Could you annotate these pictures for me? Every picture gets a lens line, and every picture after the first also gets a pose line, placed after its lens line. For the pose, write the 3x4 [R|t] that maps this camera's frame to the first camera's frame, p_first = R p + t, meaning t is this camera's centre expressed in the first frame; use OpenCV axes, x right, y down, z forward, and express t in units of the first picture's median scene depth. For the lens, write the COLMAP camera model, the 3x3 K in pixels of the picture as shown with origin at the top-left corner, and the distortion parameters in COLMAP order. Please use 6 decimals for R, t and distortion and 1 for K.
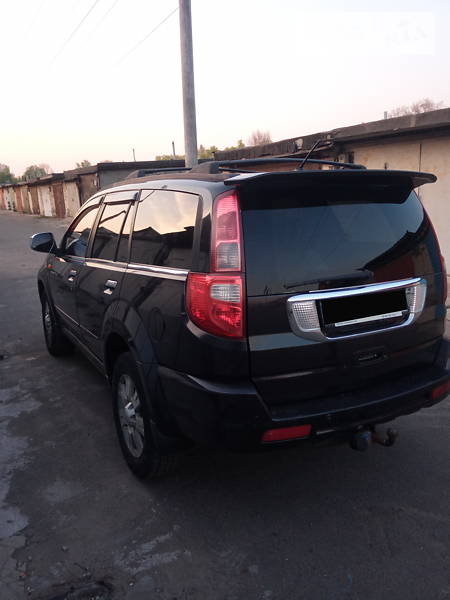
lens RADIAL K [[504.9, 0, 225.2], [0, 504.9, 299.2], [0, 0, 1]] dist [0.010033, -0.005256]
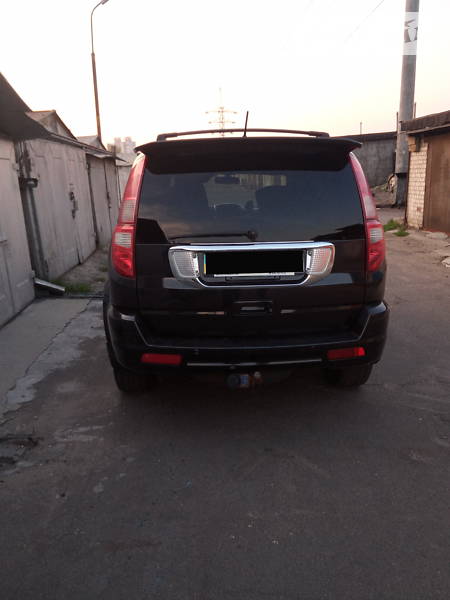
lens RADIAL K [[504.9, 0, 225.3], [0, 504.9, 300.6], [0, 0, 1]] dist [0.010033, -0.005256]
pose [[0.895959, 0.109814, -0.430347, 0.739783], [-0.087953, 0.993631, 0.070437, 0.024749], [0.435341, -0.025259, 0.899911, -0.027165]]
